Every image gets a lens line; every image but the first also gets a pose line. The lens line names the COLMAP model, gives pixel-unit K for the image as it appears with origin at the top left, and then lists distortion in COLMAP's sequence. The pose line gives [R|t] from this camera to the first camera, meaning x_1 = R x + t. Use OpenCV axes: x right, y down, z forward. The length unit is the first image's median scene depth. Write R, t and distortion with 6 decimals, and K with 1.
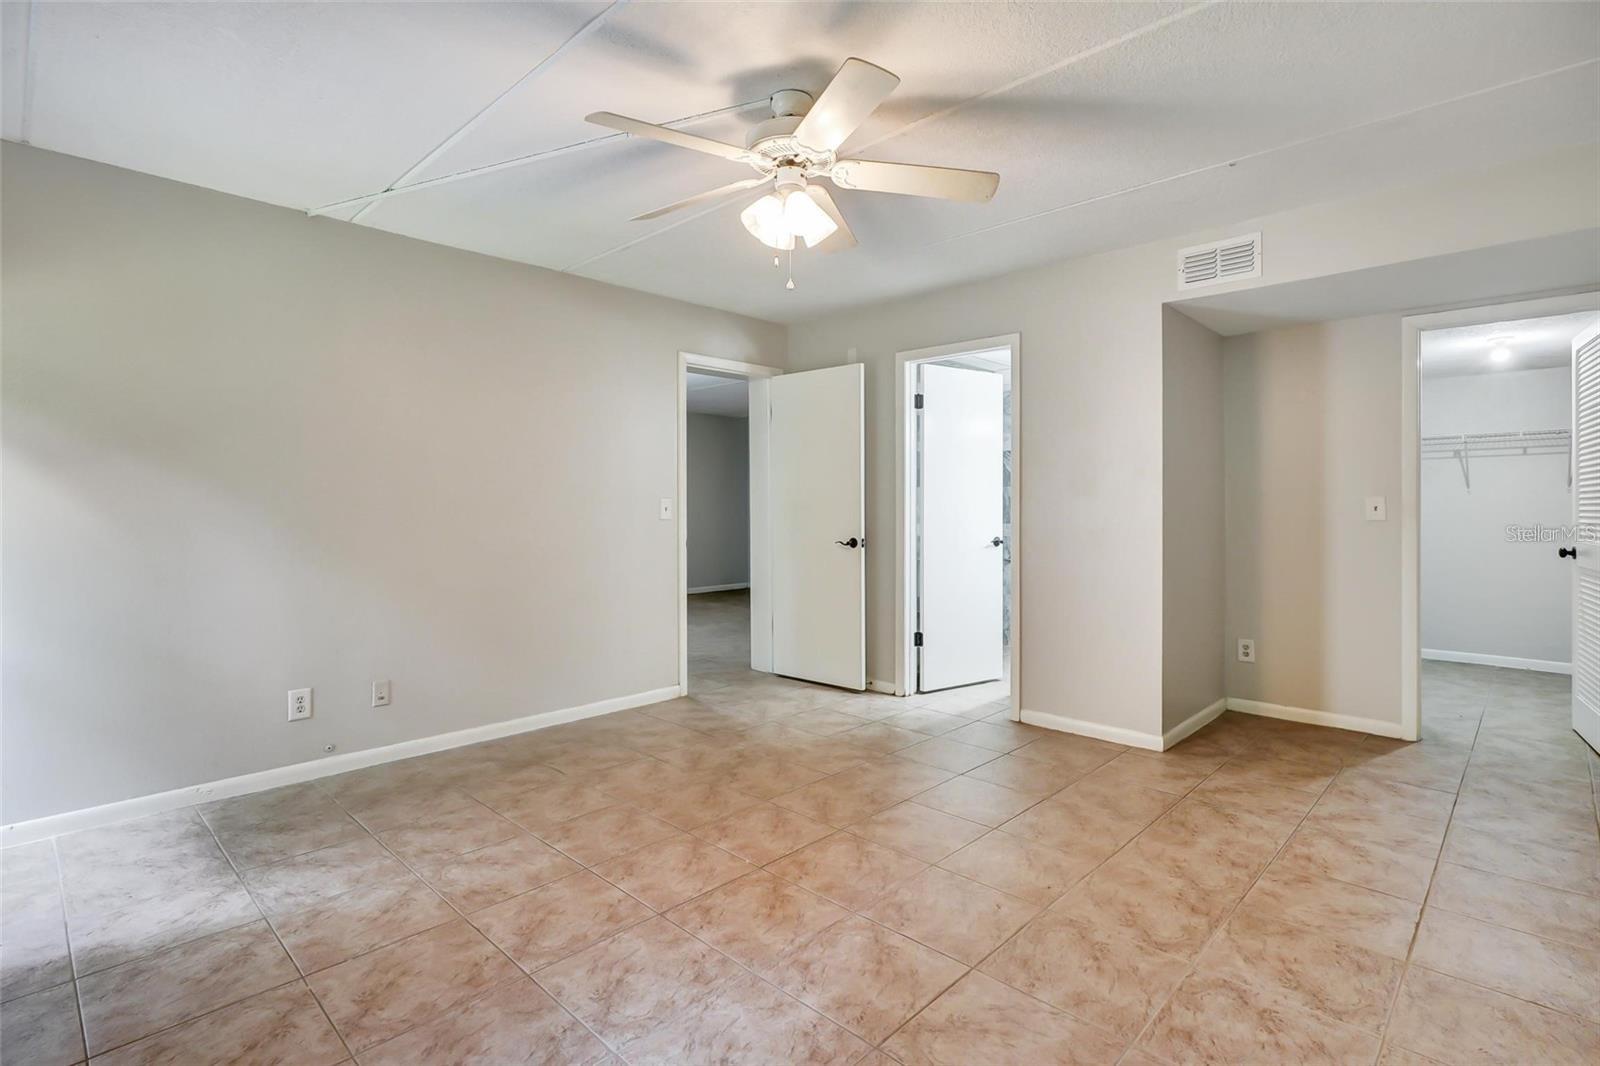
lens RADIAL K [[768.7, 0, 807.2], [0, 768.7, 512.5], [0, 0, 1]] dist [-0.002002, 0.001366]
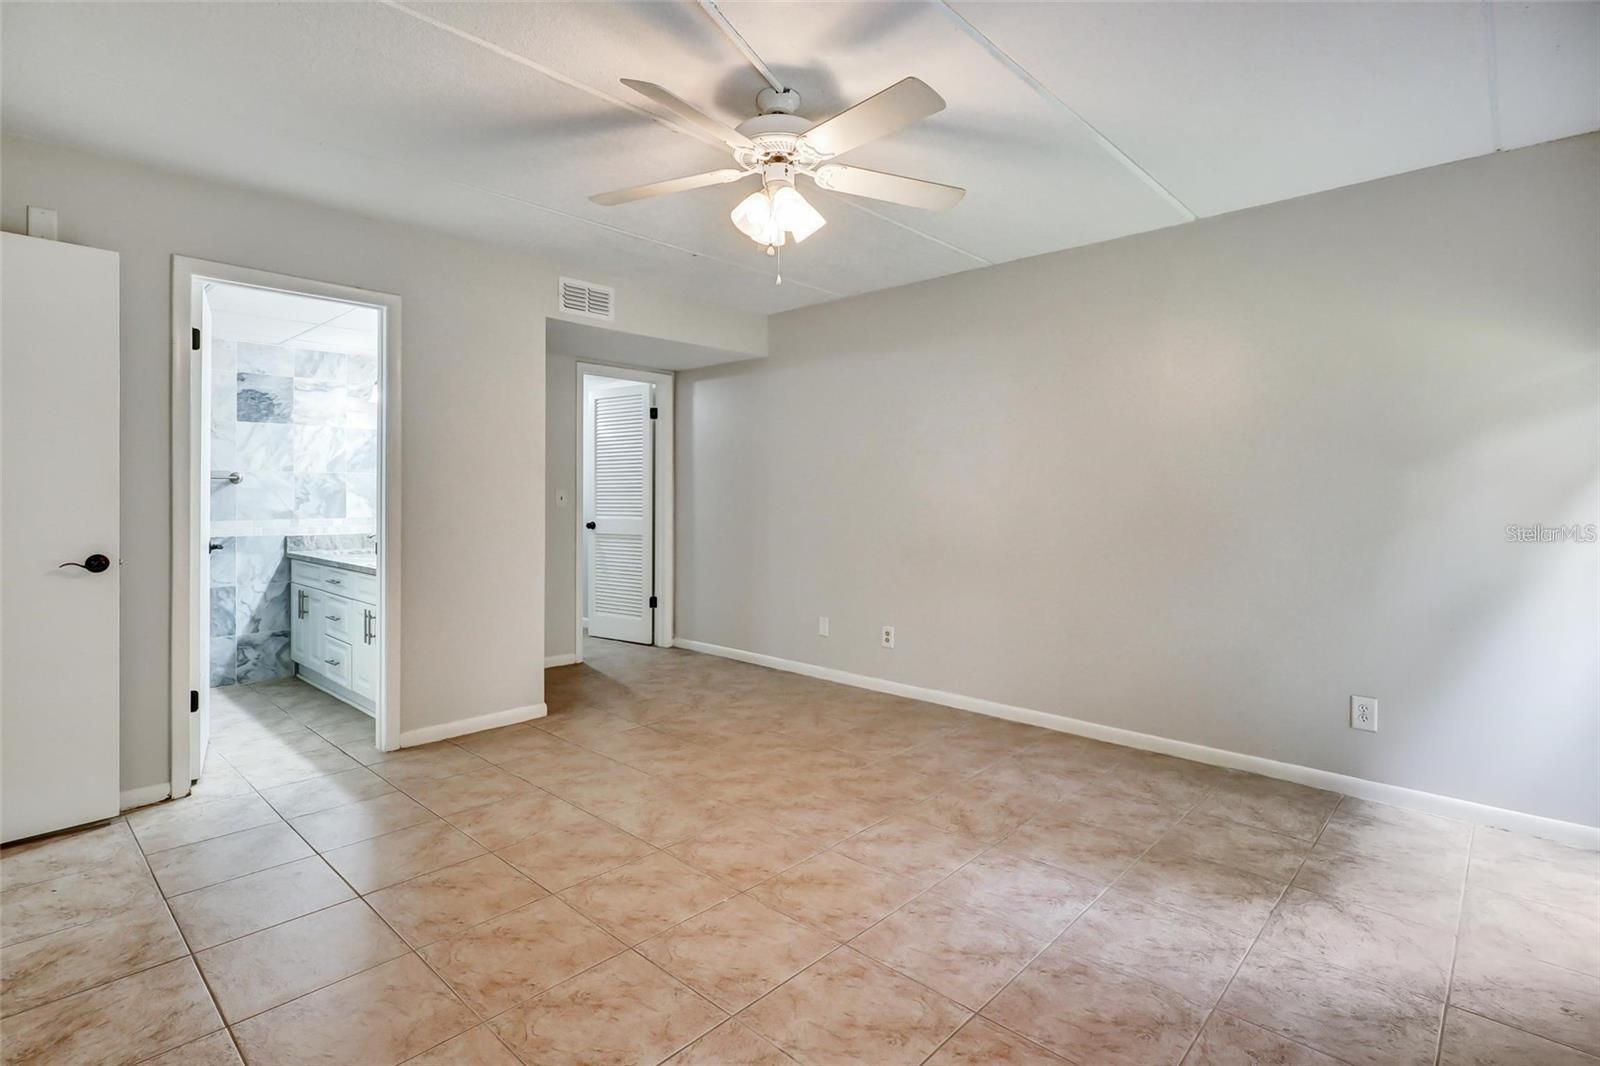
lens RADIAL K [[768.7, 0, 806.5], [0, 768.7, 491.2], [0, 0, 1]] dist [-0.002002, 0.001366]
pose [[-0.009302, 0.004708, 0.999946, -1.028556], [0.007189, 0.999963, -0.004641, -0.014090], [-0.999931, 0.007145, -0.009335, 0.969074]]
